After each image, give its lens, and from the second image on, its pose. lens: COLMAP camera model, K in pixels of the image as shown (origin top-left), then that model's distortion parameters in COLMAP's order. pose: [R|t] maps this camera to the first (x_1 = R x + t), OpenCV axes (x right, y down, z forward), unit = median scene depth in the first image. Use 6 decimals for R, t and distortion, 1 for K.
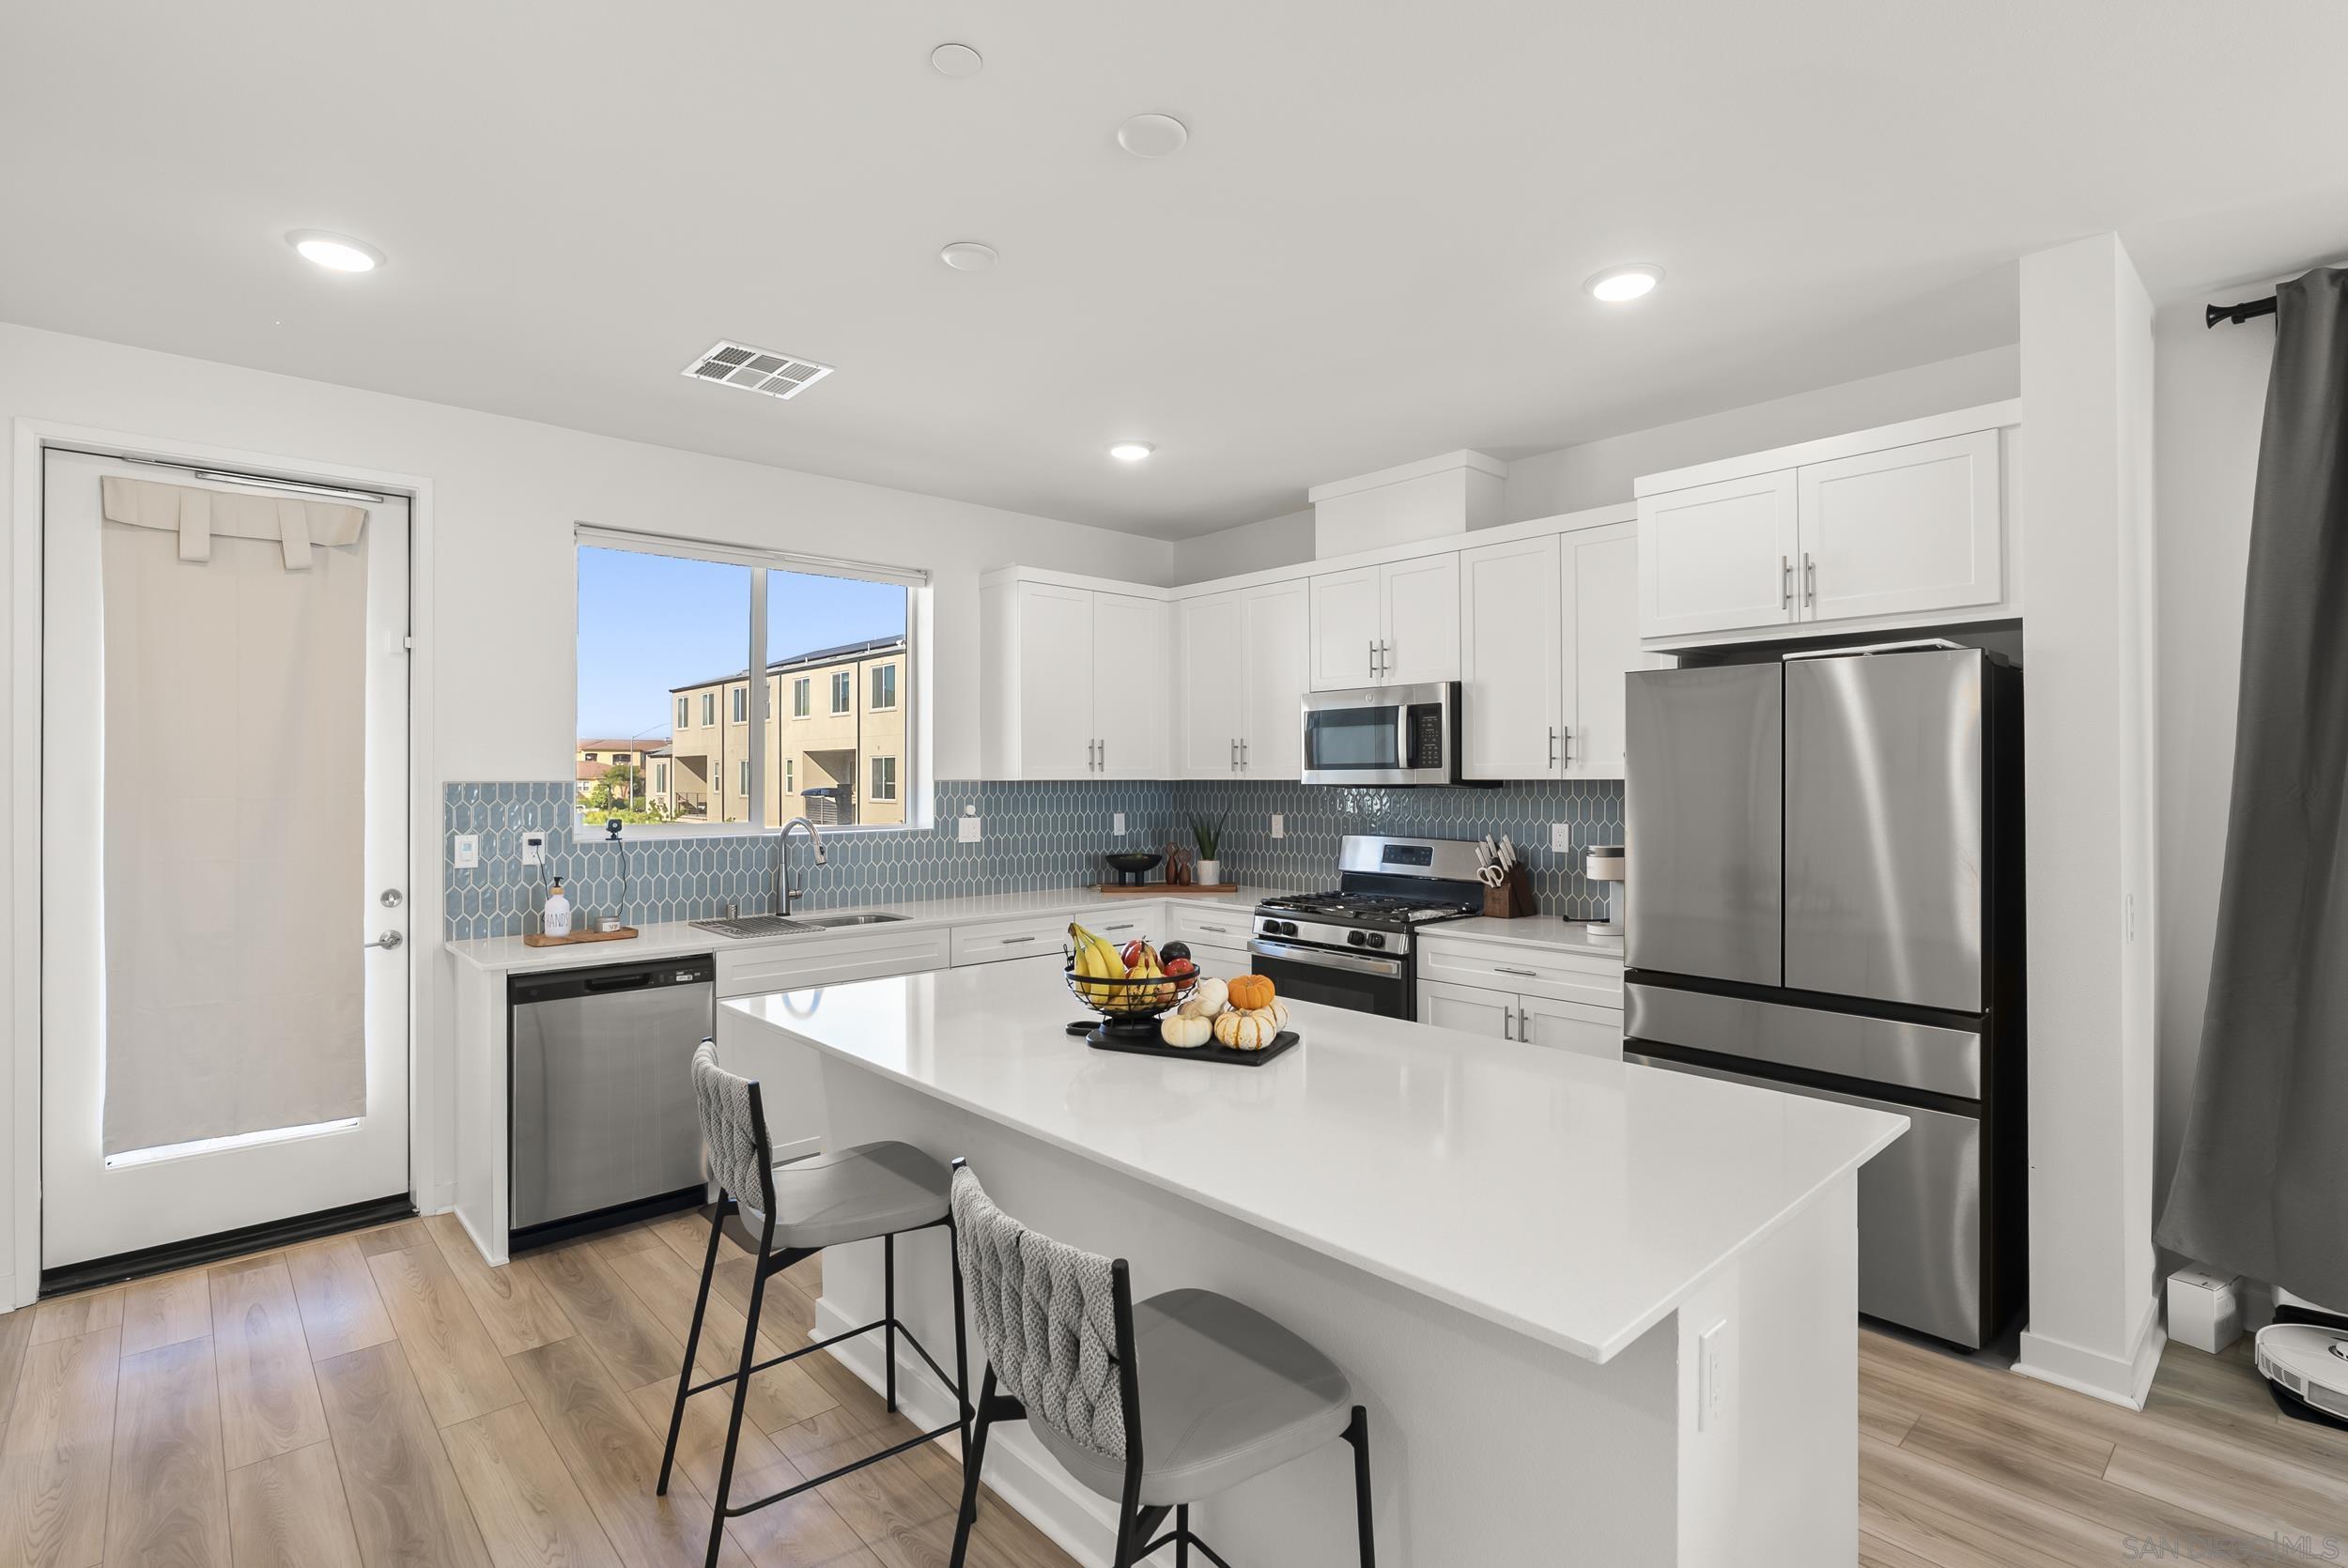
lens RADIAL K [[1098.8, 0, 1151.6], [0, 1098.8, 776.0], [0, 0, 1]] dist [-0.004683, 0.000318]
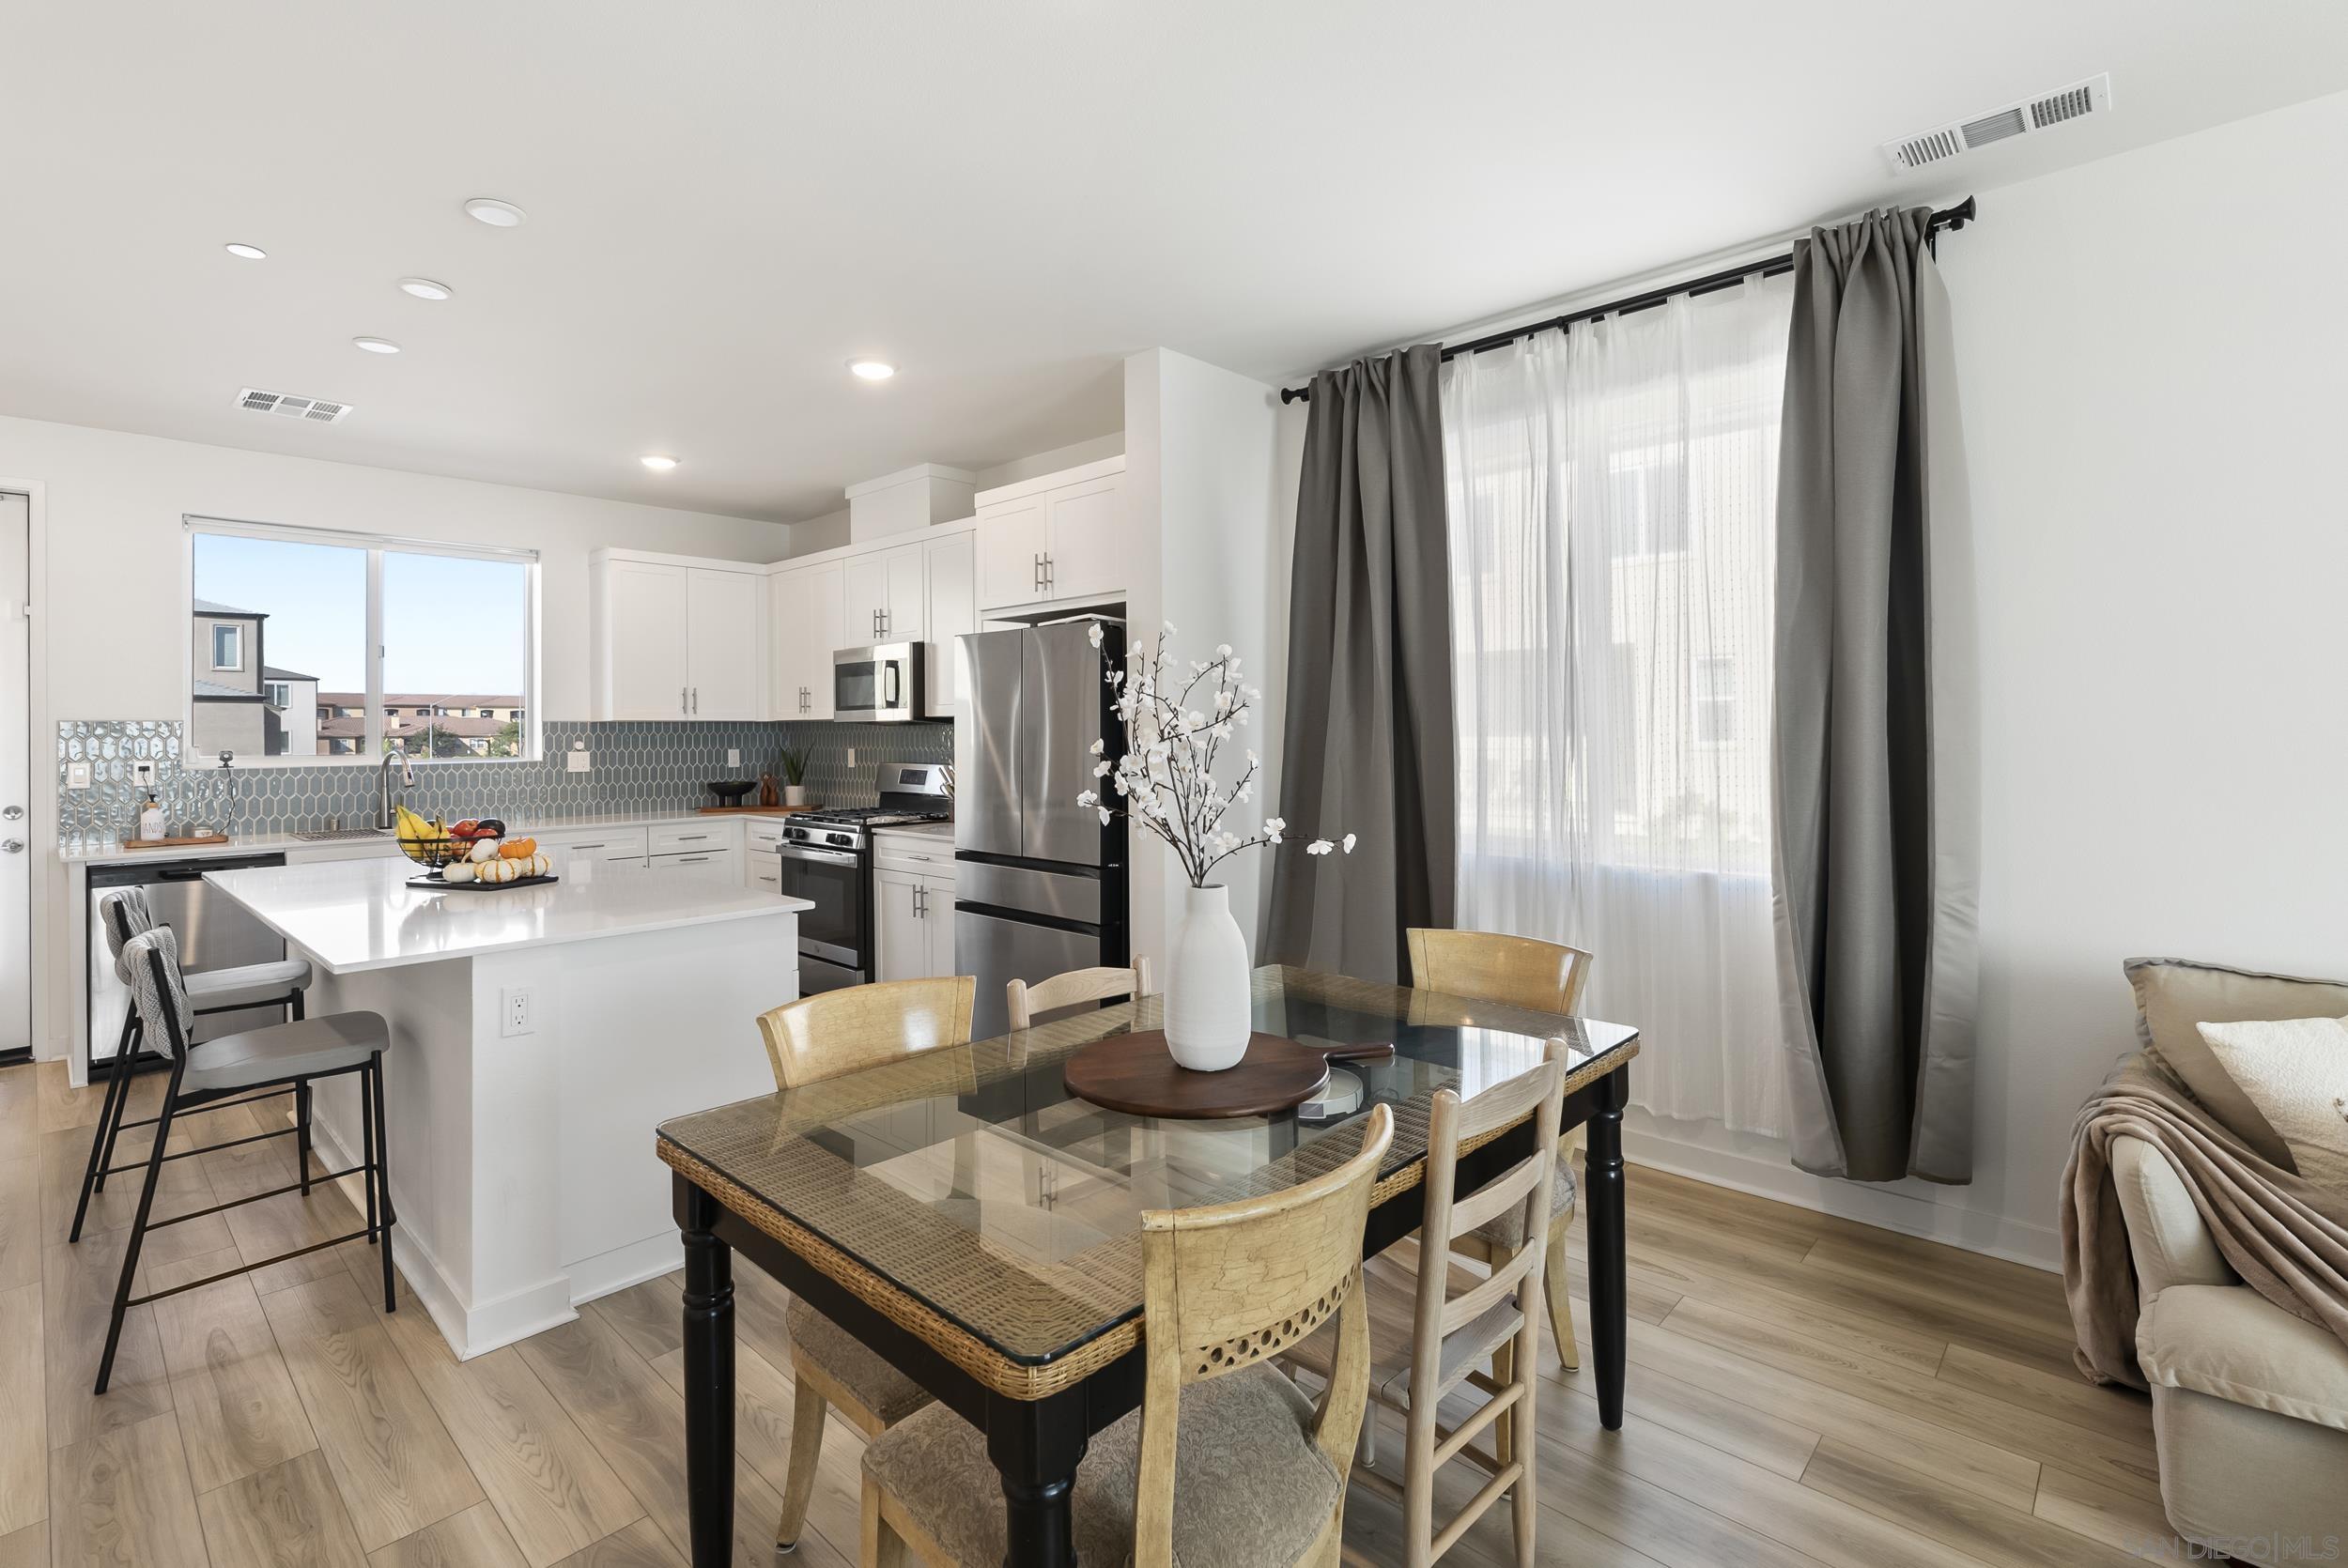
lens RADIAL K [[1072.8, 0, 1159.3], [0, 1072.8, 730.2], [0, 0, 1]] dist [-0.012141, 0.005794]
pose [[0.996434, -0.005858, 0.084175, 0.459963], [0.005829, 0.999983, 0.000593, 0.020425], [-0.084177, -0.000101, 0.996451, -0.295890]]
